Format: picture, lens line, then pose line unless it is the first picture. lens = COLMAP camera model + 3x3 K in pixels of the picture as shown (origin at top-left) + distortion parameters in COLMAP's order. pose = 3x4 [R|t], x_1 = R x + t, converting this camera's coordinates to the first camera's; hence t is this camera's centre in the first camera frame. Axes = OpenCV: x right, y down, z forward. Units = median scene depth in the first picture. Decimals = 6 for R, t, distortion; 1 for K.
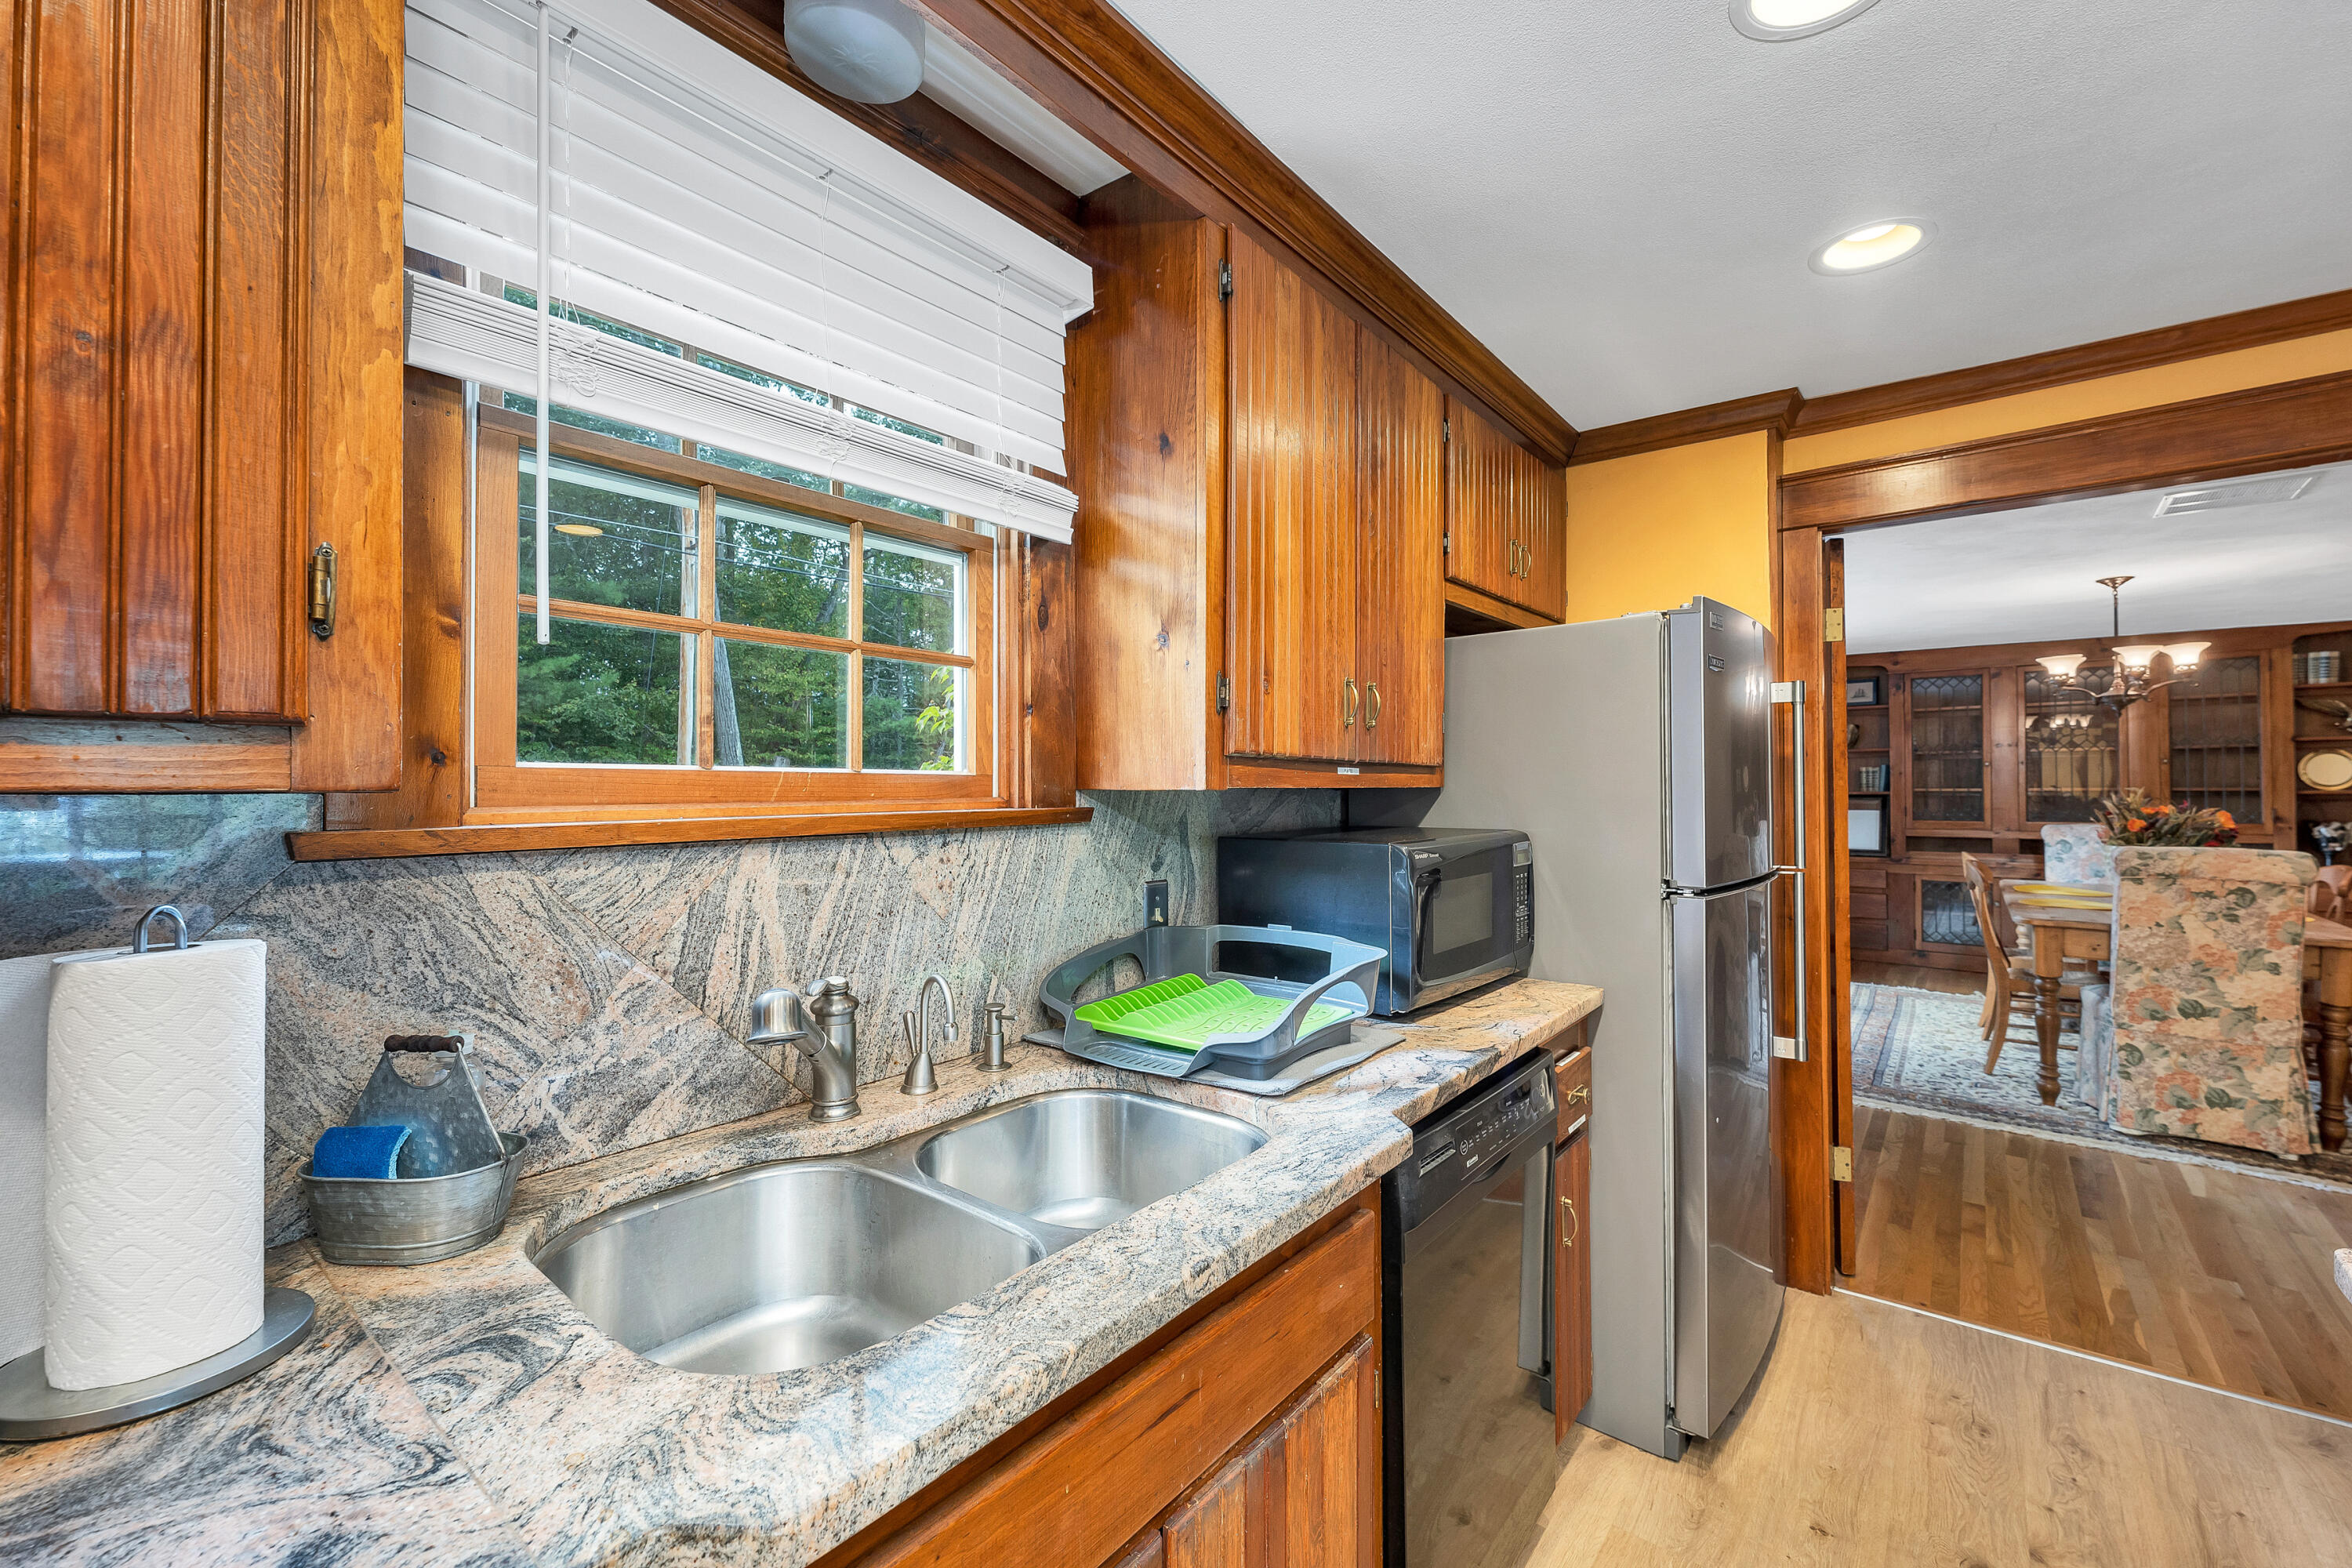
lens RADIAL K [[972.9, 0, 1181.0], [0, 972.9, 784.5], [0, 0, 1]] dist [0.002439, 0.000148]
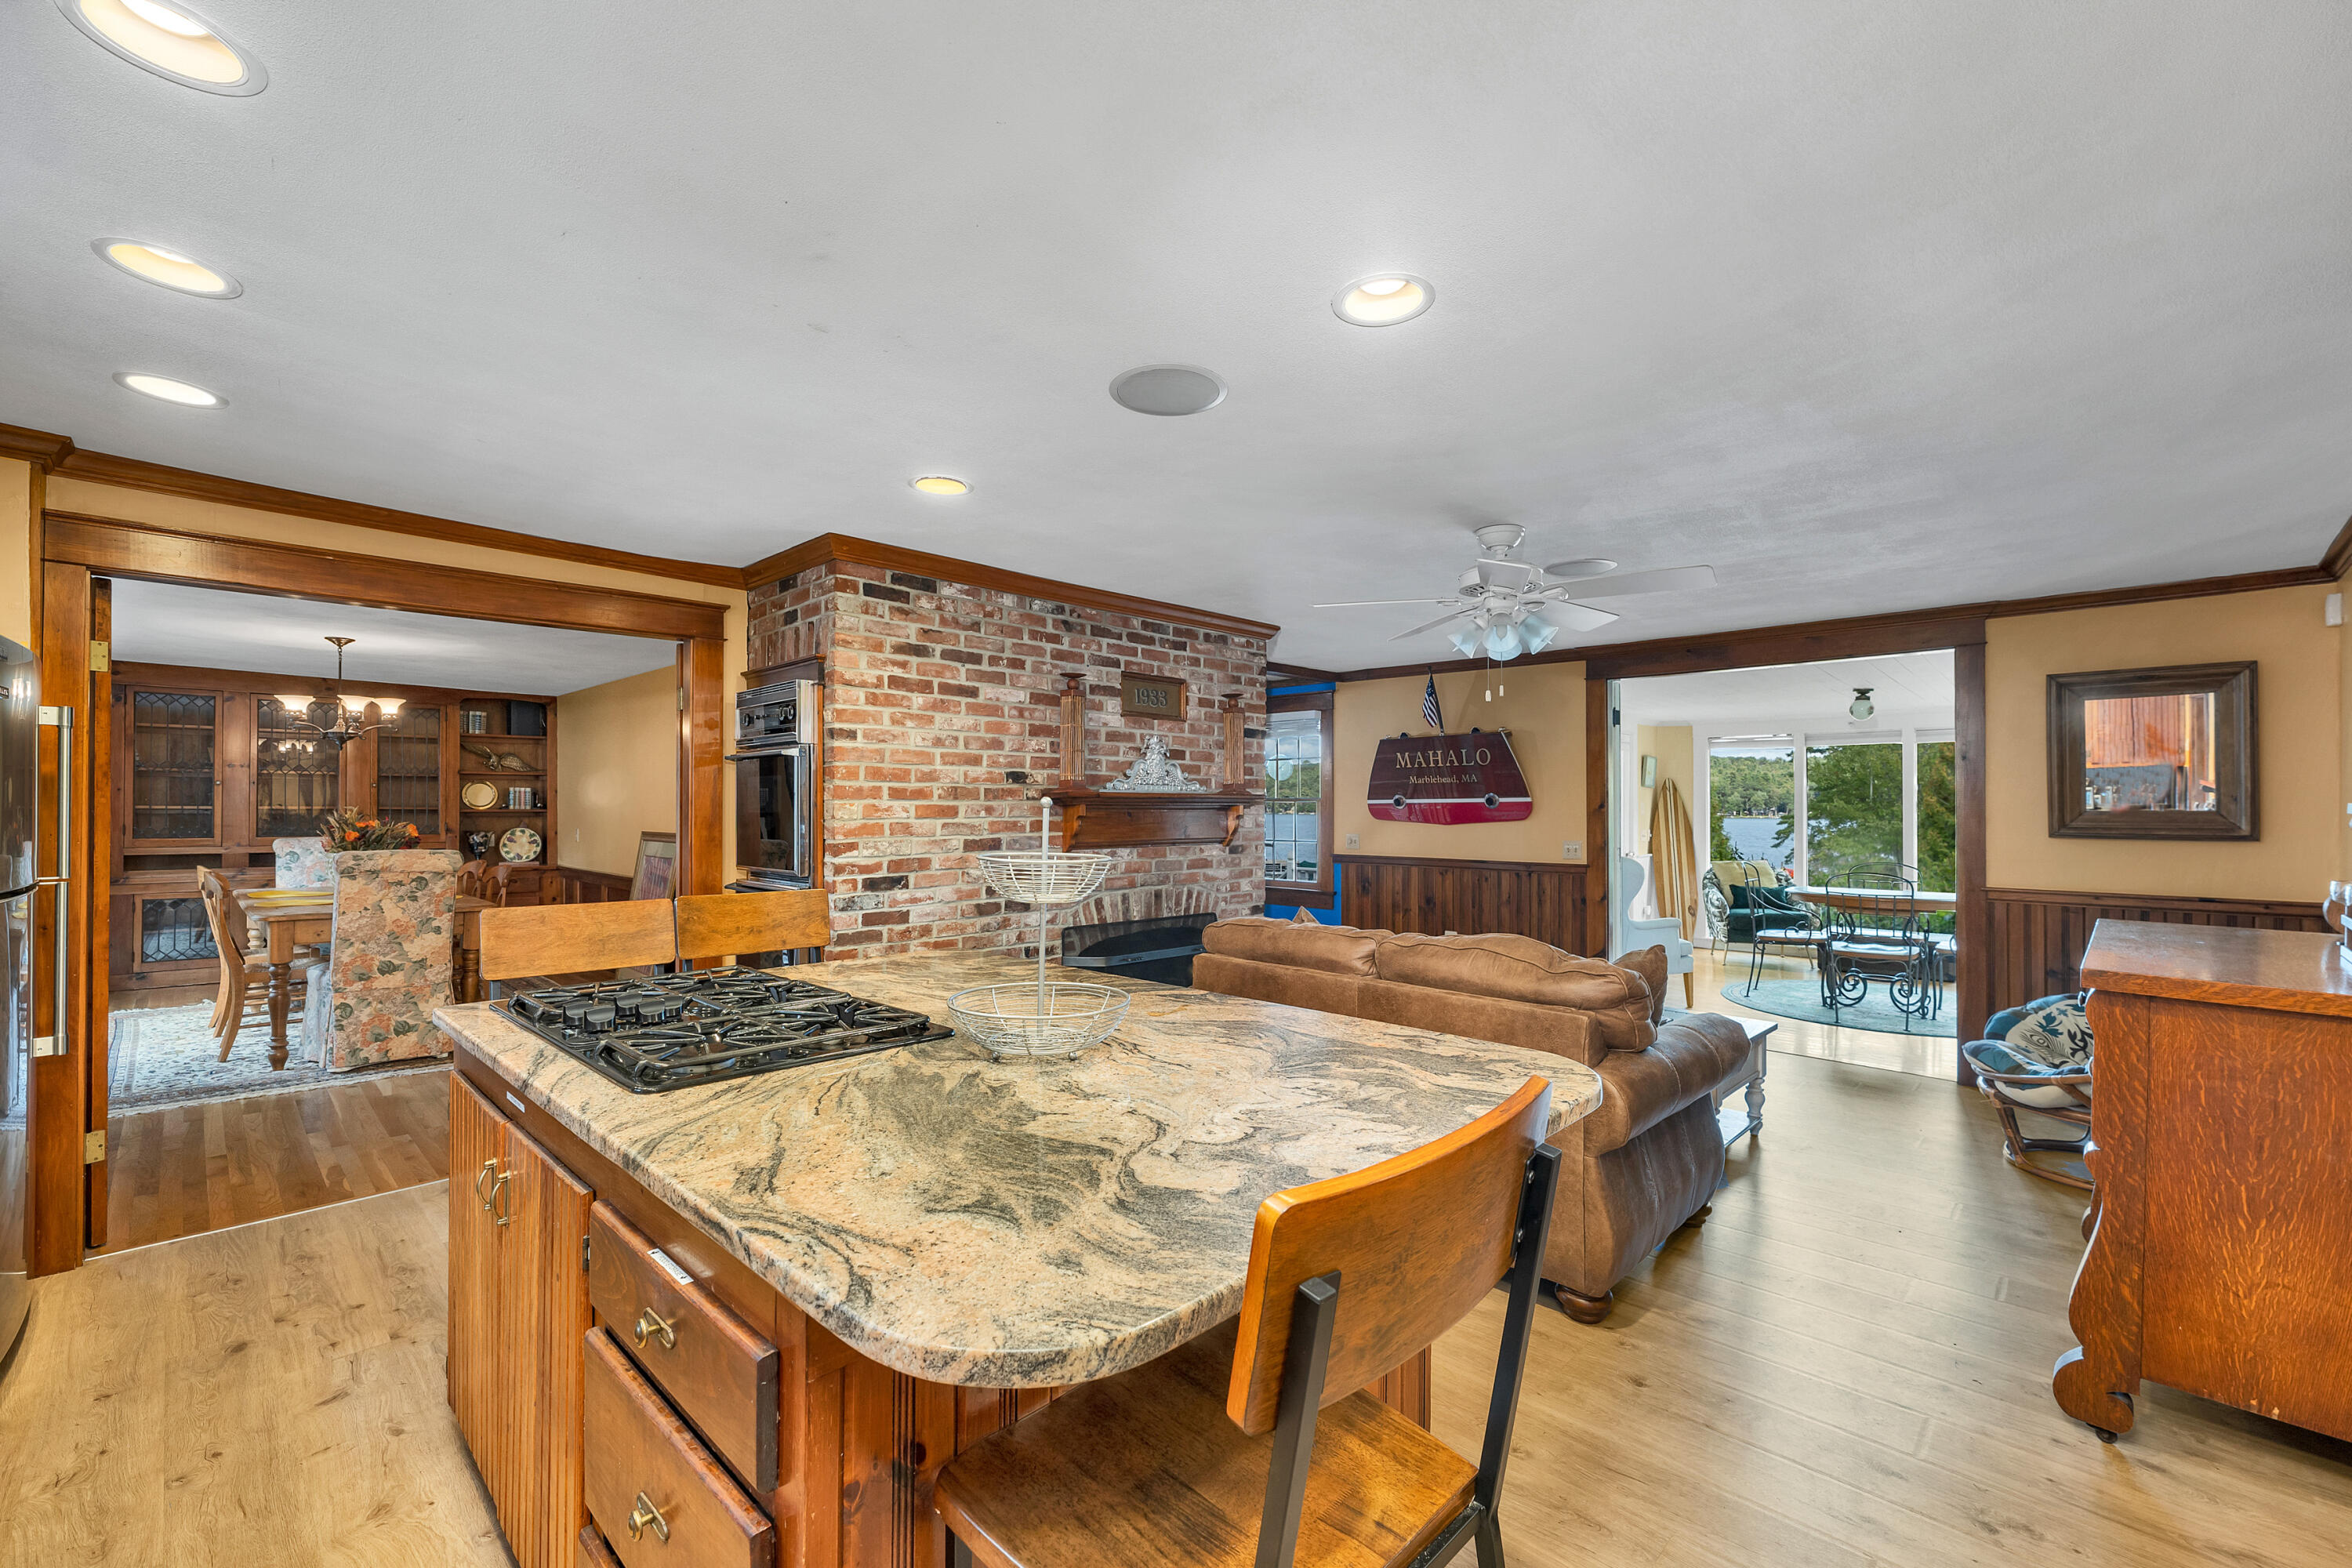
lens RADIAL K [[972.9, 0, 1180.5], [0, 972.9, 797.4], [0, 0, 1]] dist [0.002439, 0.000148]
pose [[0.090335, 0.015318, 0.995794, -0.211358], [-0.010338, 0.999842, -0.014442, -0.001542], [-0.995858, -0.008990, 0.090480, -0.212925]]
